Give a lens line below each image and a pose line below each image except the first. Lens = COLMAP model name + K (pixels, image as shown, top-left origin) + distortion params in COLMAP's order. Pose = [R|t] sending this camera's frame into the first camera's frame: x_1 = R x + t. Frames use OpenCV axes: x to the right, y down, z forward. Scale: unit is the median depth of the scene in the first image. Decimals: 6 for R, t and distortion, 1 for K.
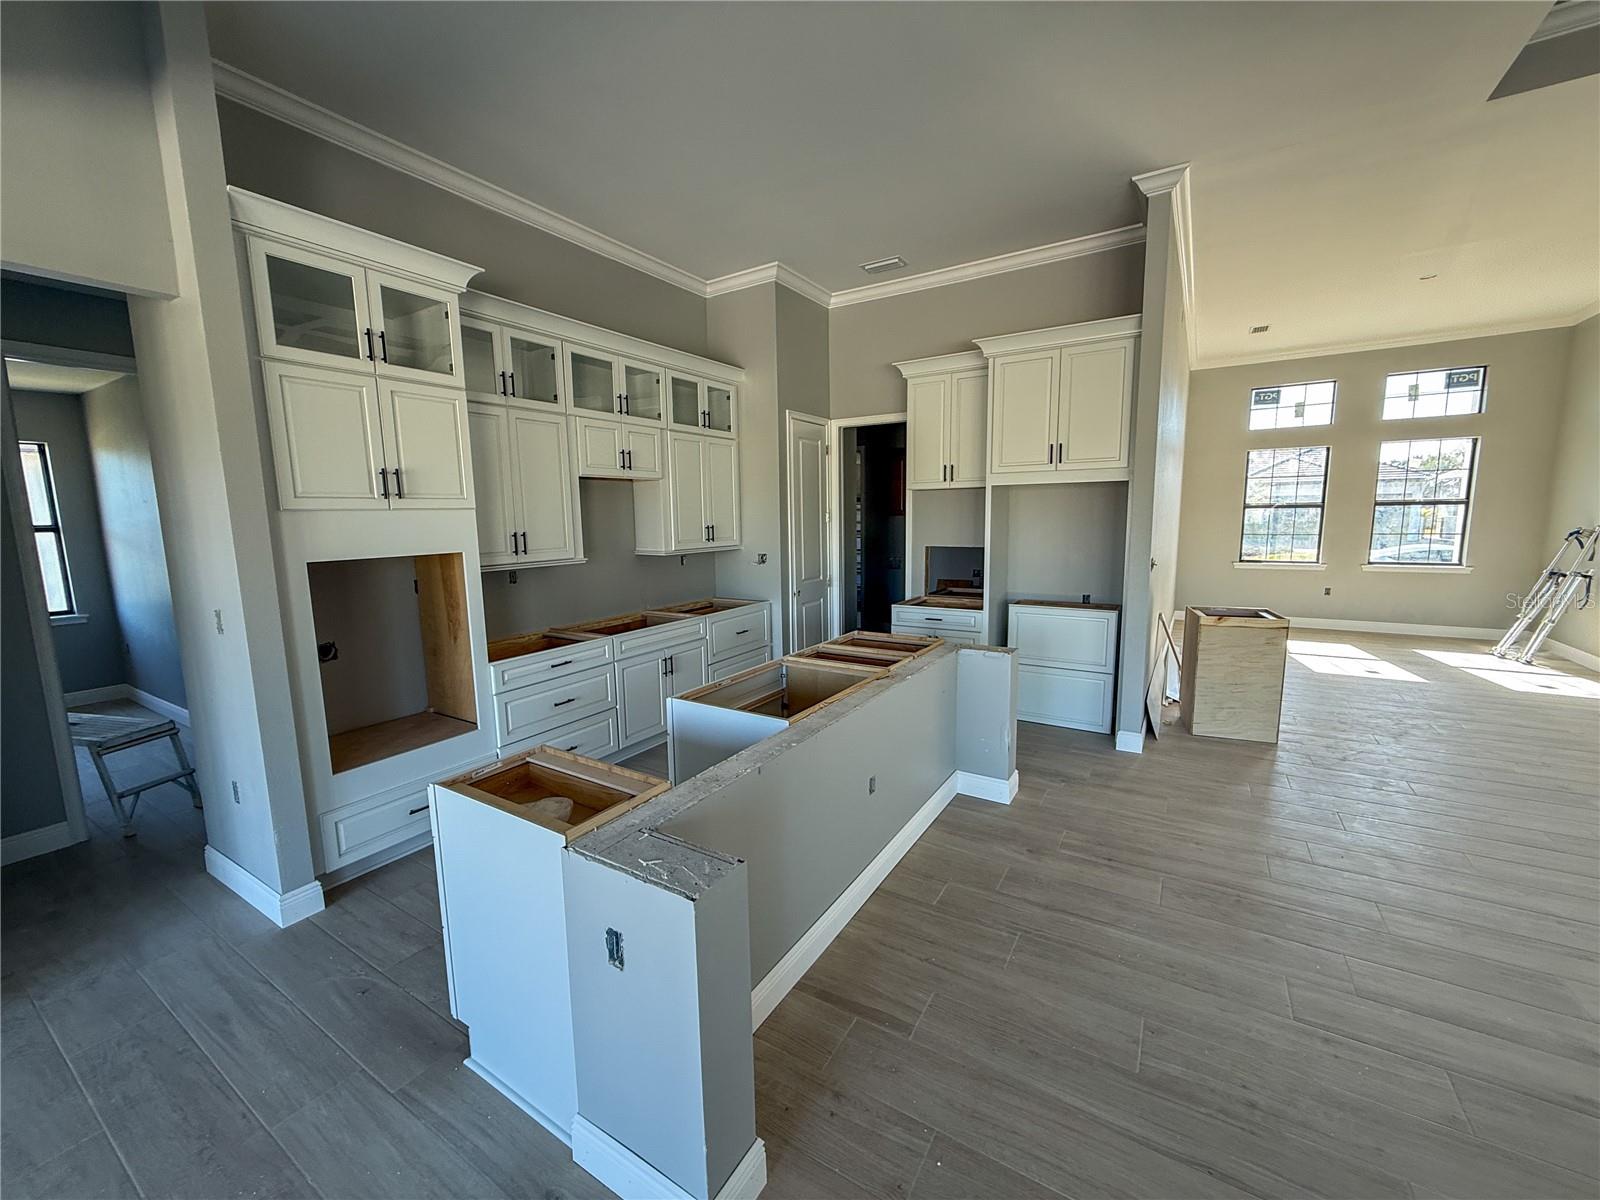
lens RADIAL K [[636.7, 0, 795.6], [0, 636.7, 601.3], [0, 0, 1]] dist [-0.000868, 0.000429]
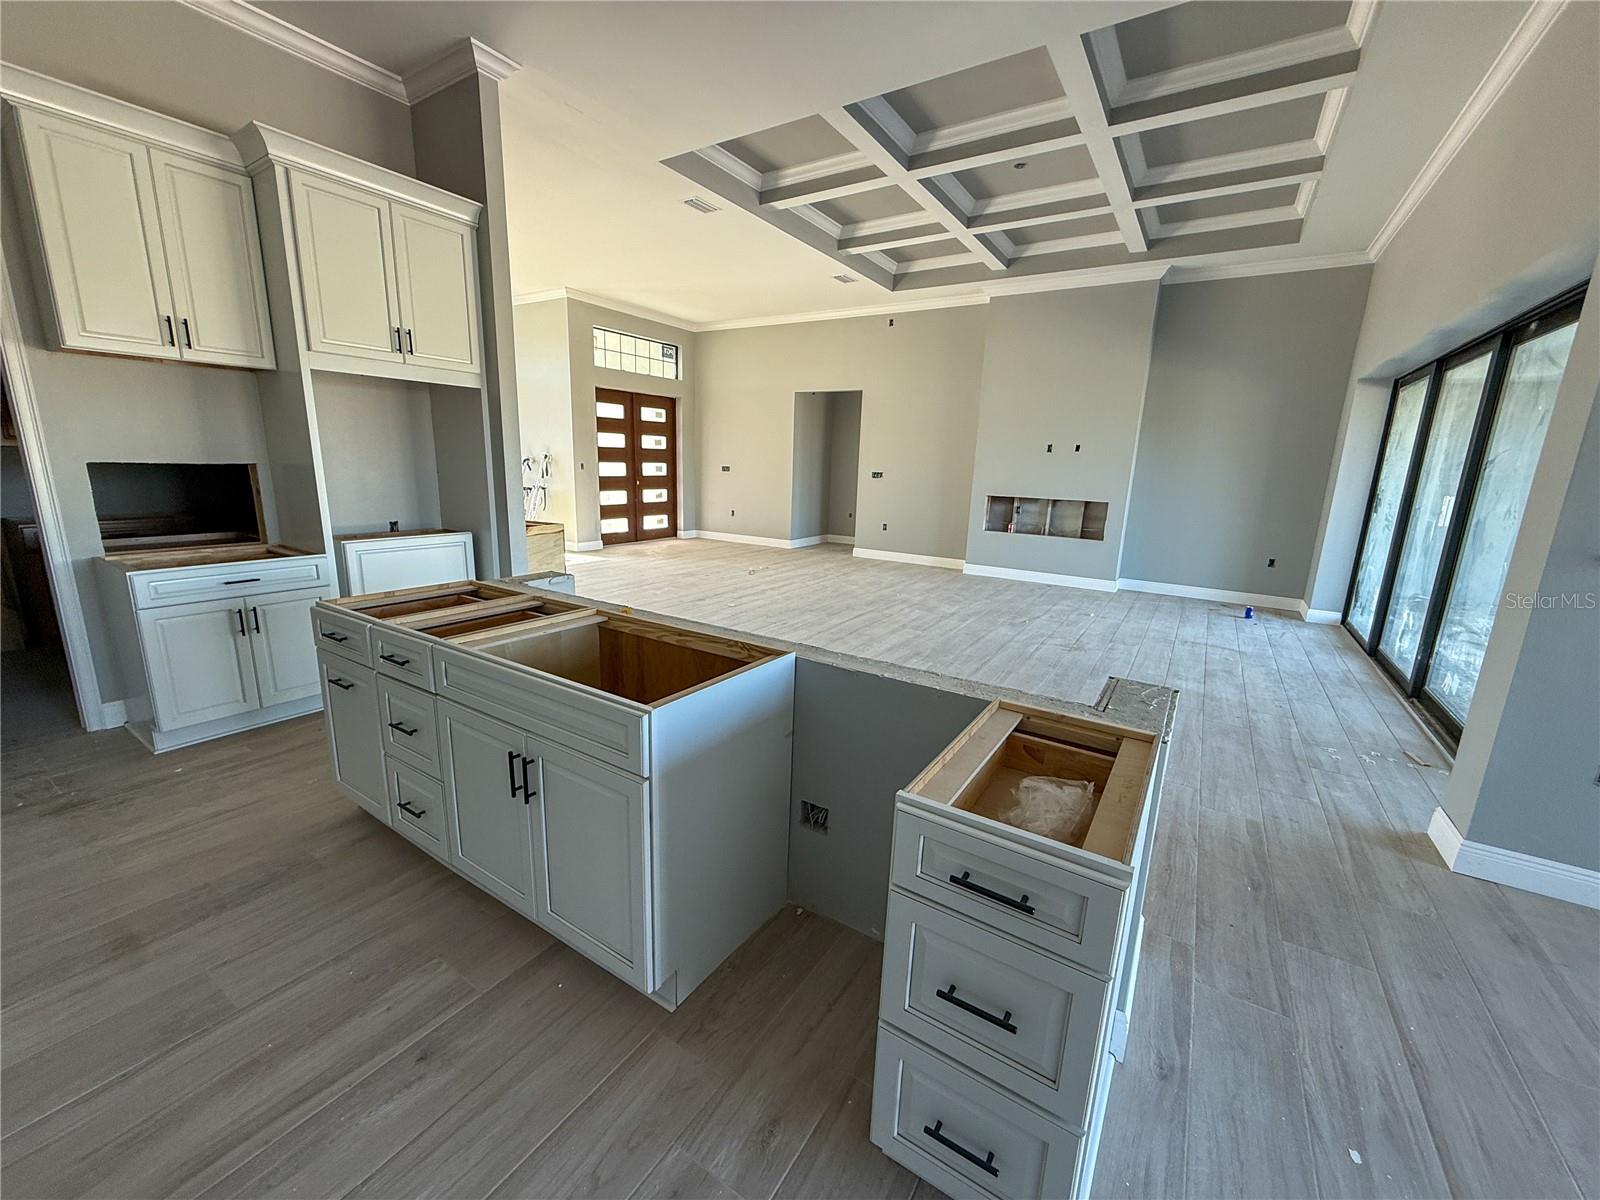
lens RADIAL K [[638.5, 0, 800.0], [0, 638.5, 600.0], [0, 0, 1]] dist [0.010920, -0.000222]
pose [[0.004956, -0.199298, 0.979926, -0.470729], [0.105504, 0.974573, 0.197676, -0.024336], [-0.994407, 0.102407, 0.025857, 0.556985]]
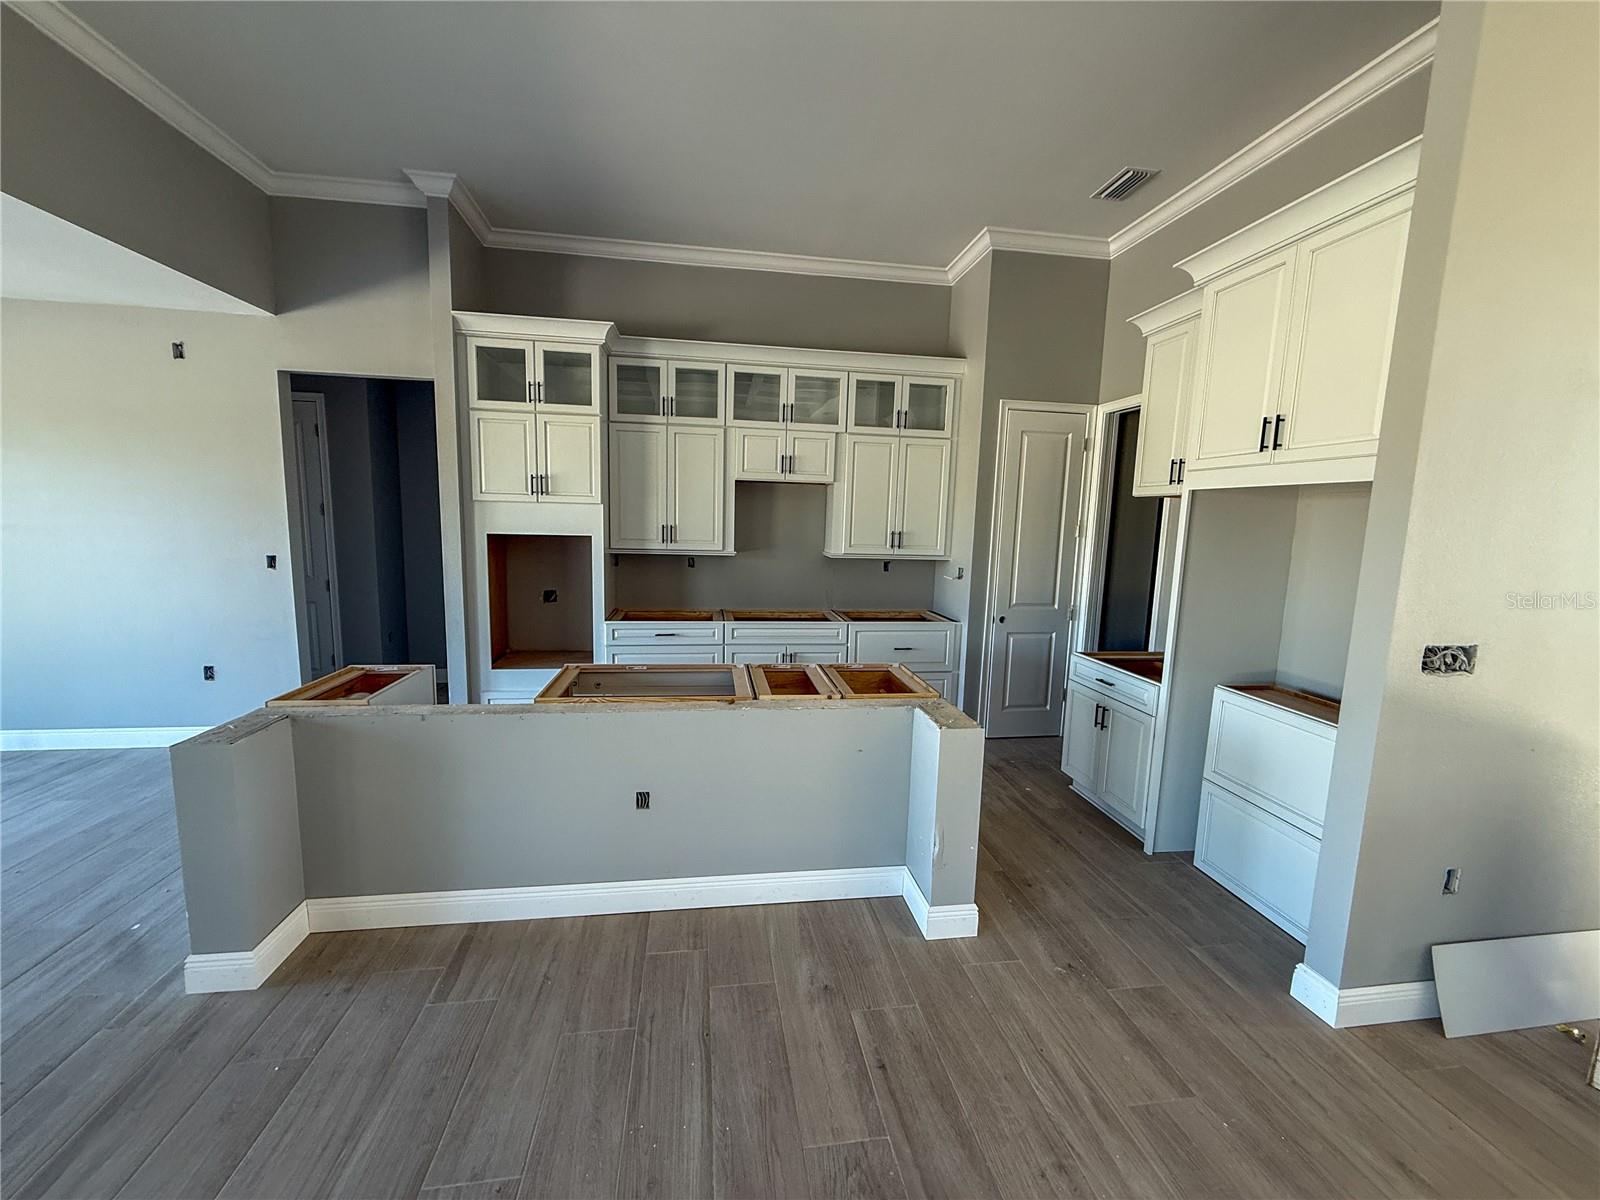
lens RADIAL K [[636.7, 0, 795.6], [0, 636.7, 601.3], [0, 0, 1]] dist [-0.000868, 0.000429]
pose [[0.648161, 0.135677, -0.749319, 0.623776], [-0.143509, 0.988132, 0.054783, -0.059756], [0.747859, 0.072026, 0.659939, 0.346600]]
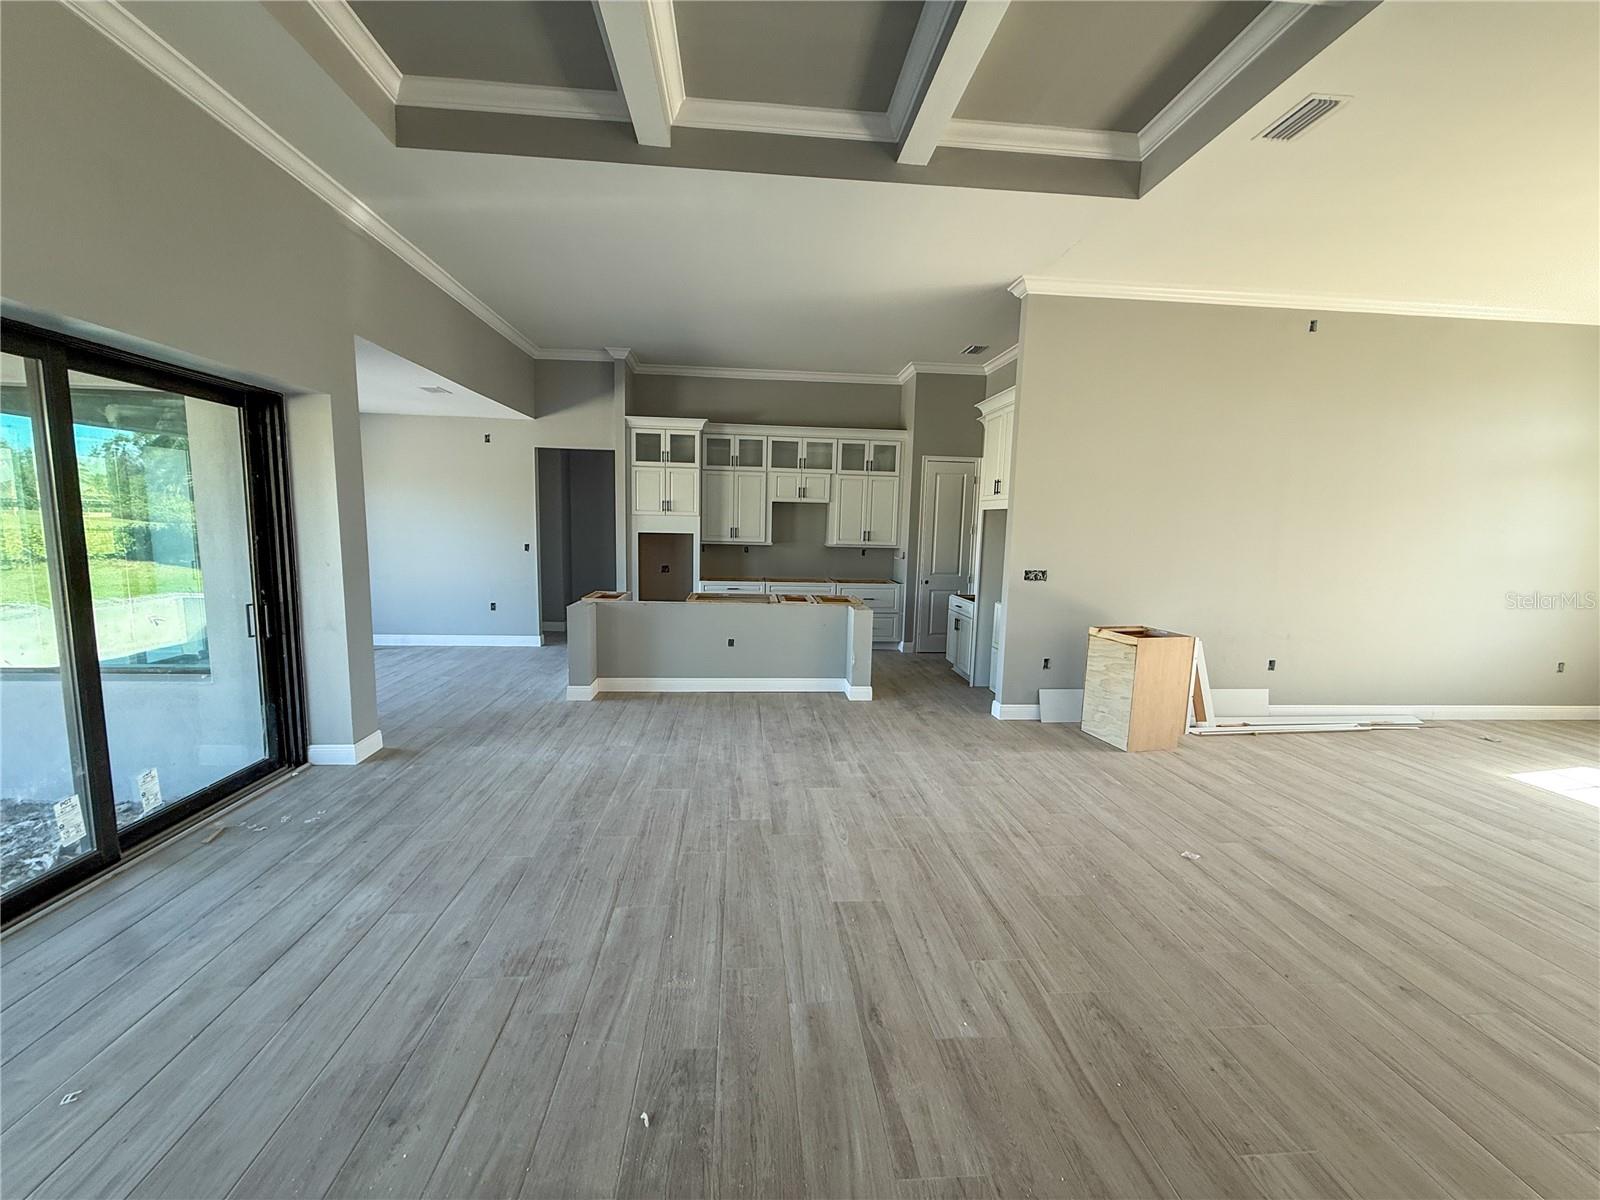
lens RADIAL K [[636.7, 0, 795.6], [0, 636.7, 601.3], [0, 0, 1]] dist [-0.000868, 0.000429]
pose [[0.598839, 0.131873, -0.789937, 1.335524], [-0.144916, 0.987911, 0.055064, -0.008768], [0.787649, 0.081501, 0.610710, -0.136333]]
